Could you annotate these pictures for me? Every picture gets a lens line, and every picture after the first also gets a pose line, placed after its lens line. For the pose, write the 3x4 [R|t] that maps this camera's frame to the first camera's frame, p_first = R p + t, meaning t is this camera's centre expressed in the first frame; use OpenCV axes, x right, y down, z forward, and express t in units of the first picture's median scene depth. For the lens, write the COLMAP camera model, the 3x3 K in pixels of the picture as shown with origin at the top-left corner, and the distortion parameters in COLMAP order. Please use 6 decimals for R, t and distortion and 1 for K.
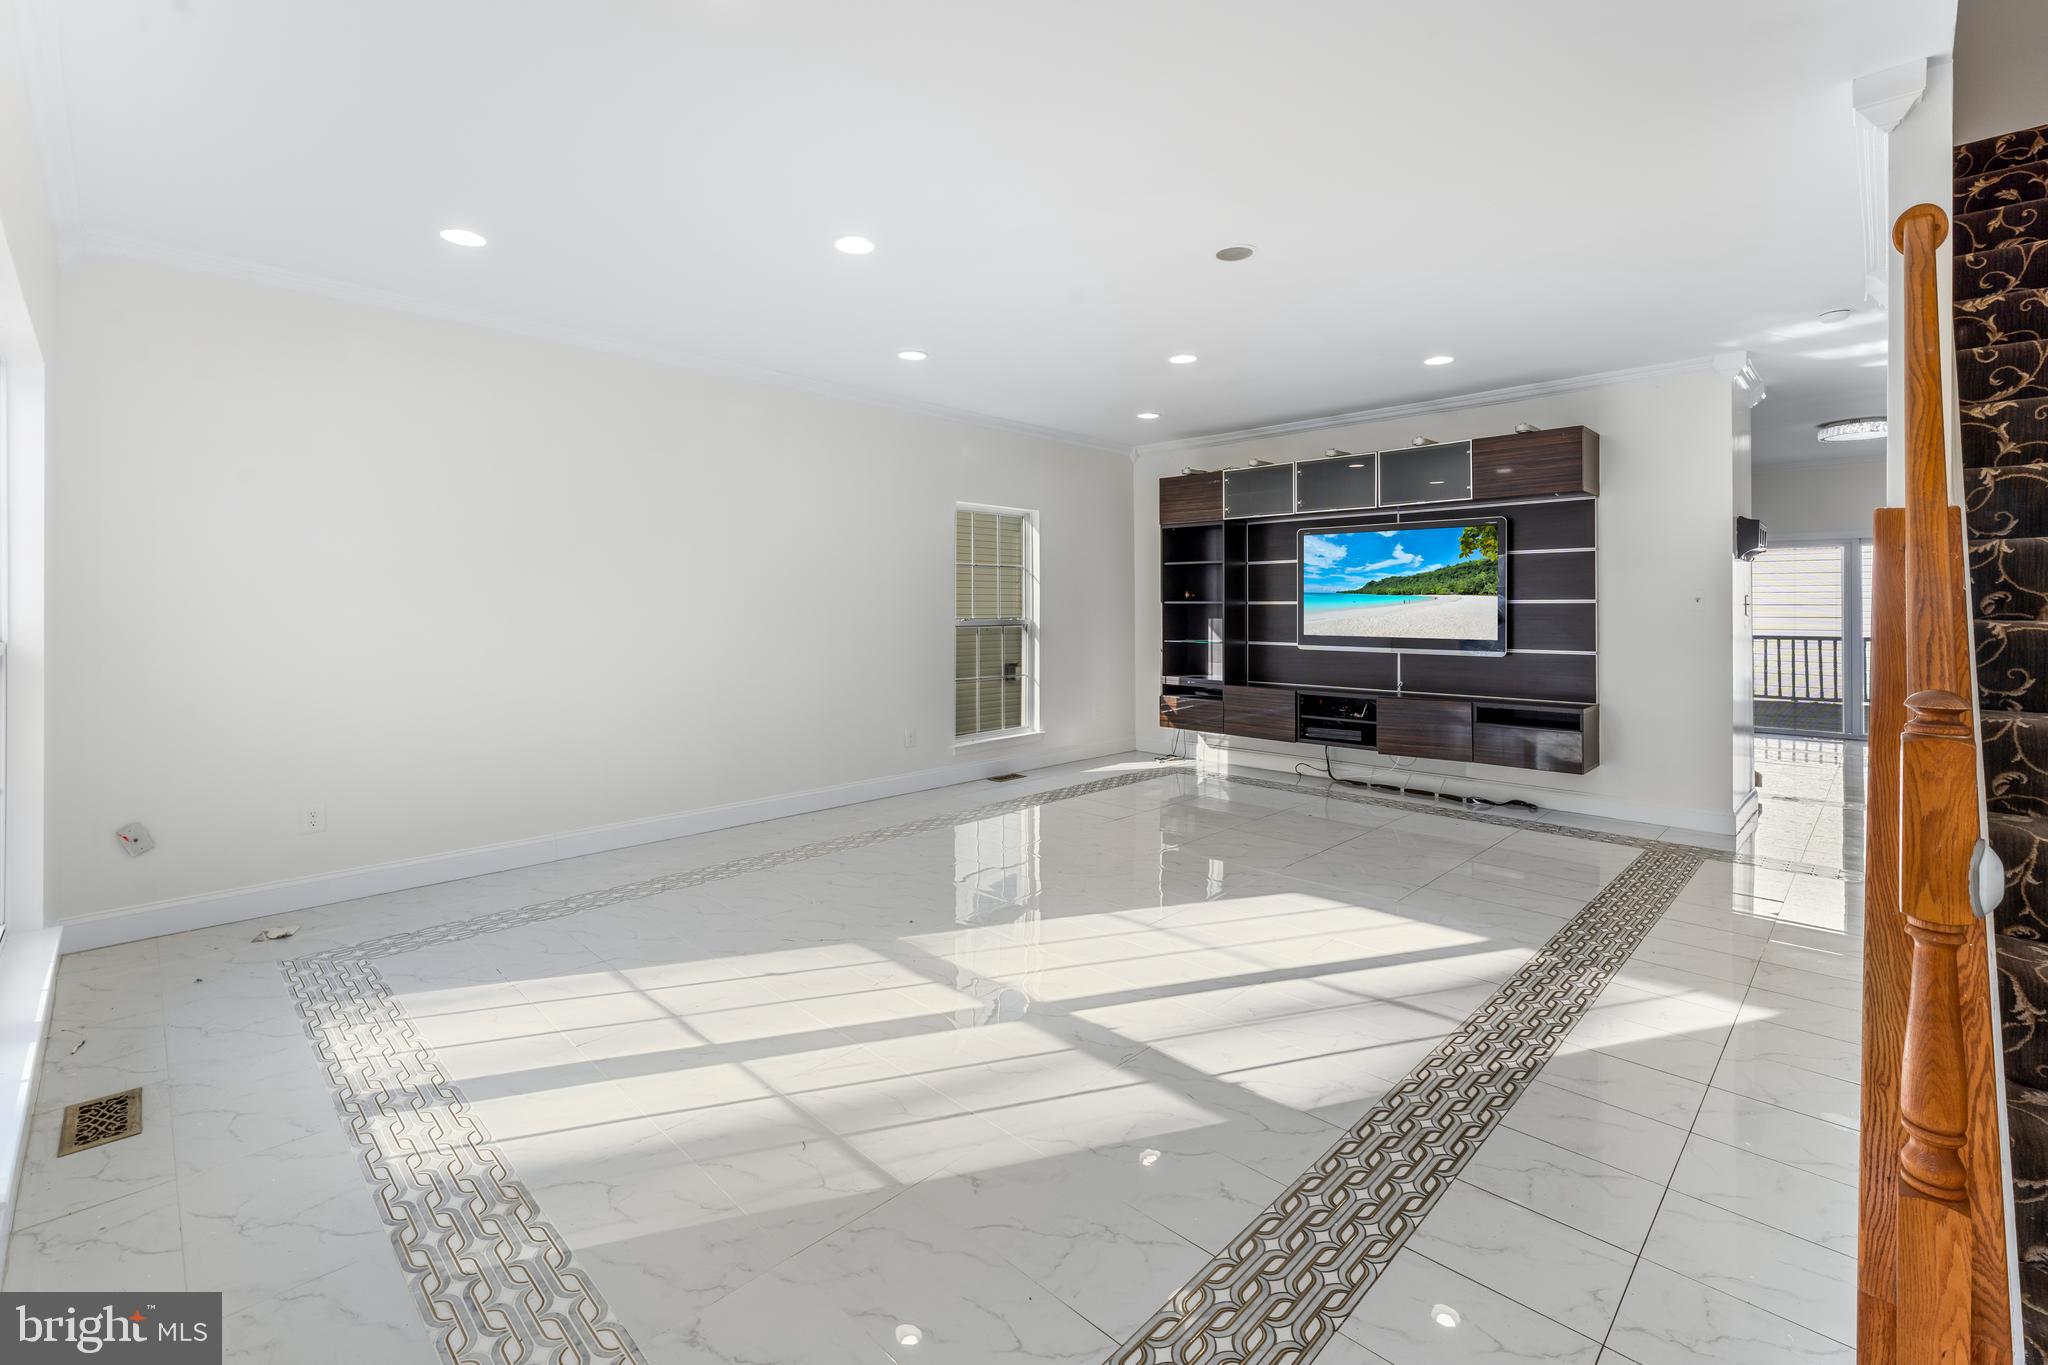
lens RADIAL K [[885.4, 0, 1037.5], [0, 885.4, 610.4], [0, 0, 1]] dist [0.008681, -0.007969]
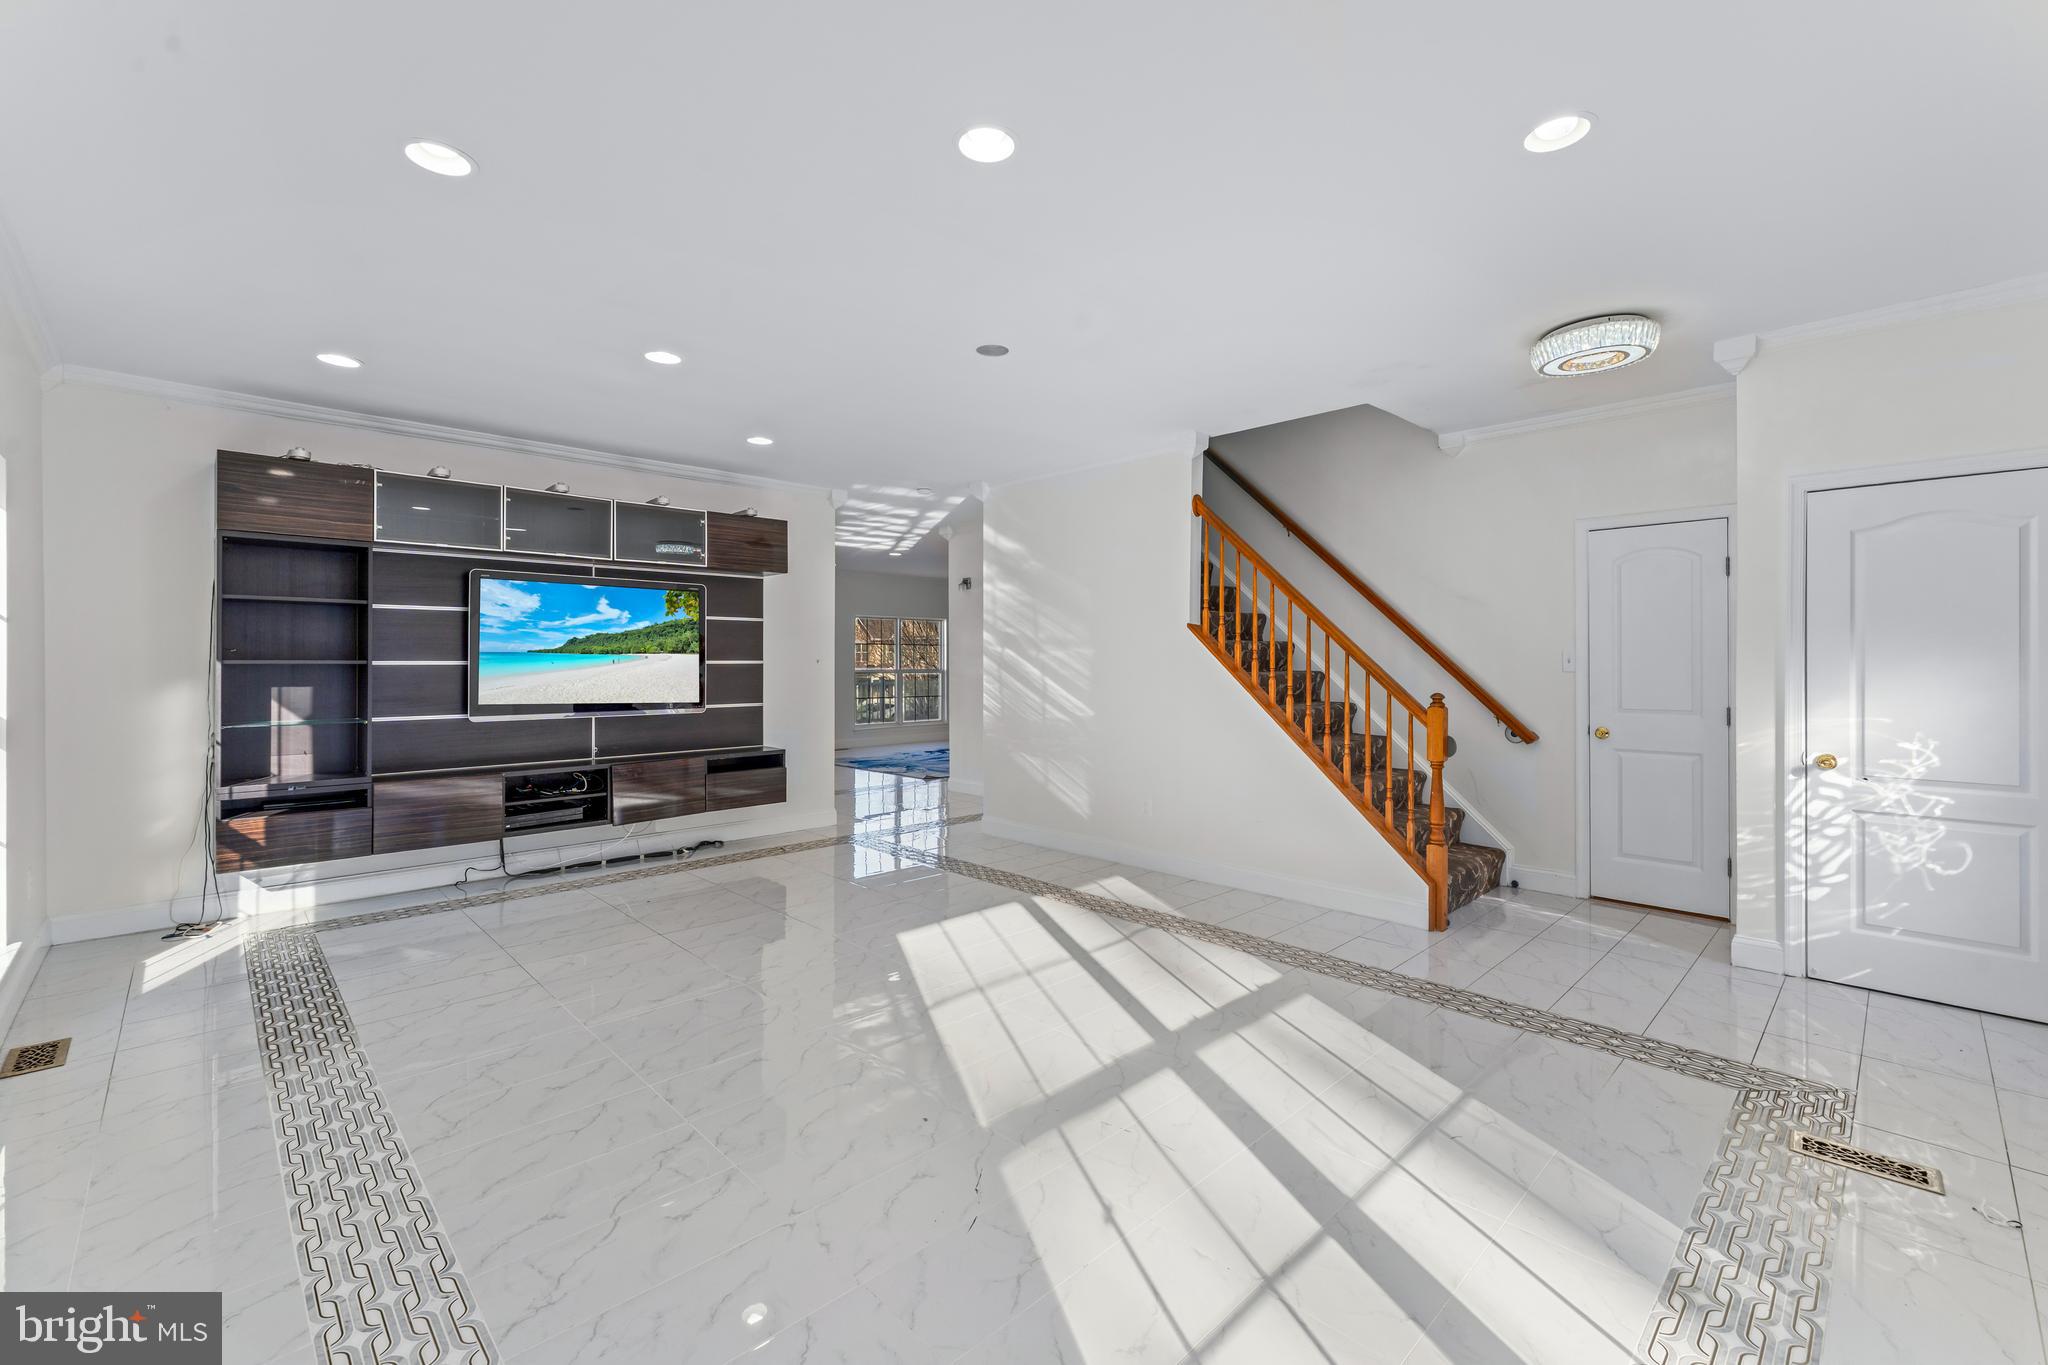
lens RADIAL K [[867.5, 0, 1025.1], [0, 867.5, 639.0], [0, 0, 1]] dist [0.002771, -0.000560]
pose [[0.025463, 0.023978, 0.999388, -0.494186], [0.006982, 0.999684, -0.024163, -0.007617], [-0.999651, 0.007593, 0.025288, 0.530751]]
